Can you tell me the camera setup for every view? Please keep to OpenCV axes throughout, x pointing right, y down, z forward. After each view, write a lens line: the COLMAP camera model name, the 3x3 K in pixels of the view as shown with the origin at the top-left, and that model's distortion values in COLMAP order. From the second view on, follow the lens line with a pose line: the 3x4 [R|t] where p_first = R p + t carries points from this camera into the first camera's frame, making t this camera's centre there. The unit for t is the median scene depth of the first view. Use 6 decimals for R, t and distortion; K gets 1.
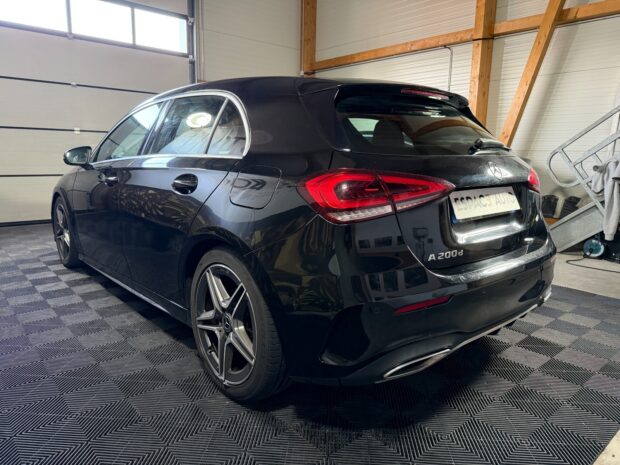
lens RADIAL K [[440.1, 0, 291.5], [0, 440.1, 231.7], [0, 0, 1]] dist [0.002598, 0.001396]
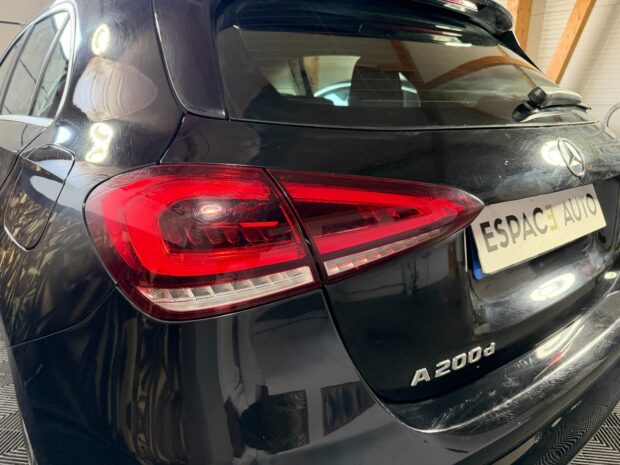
lens RADIAL K [[439.7, 0, 310.0], [0, 439.7, 232.5], [0, 0, 1]] dist [0.000731, -0.000889]
pose [[0.999962, 0.003115, -0.008162, 0.187021], [-0.002270, 0.994821, 0.101621, -0.103374], [0.008436, -0.101599, 0.994790, 0.515506]]
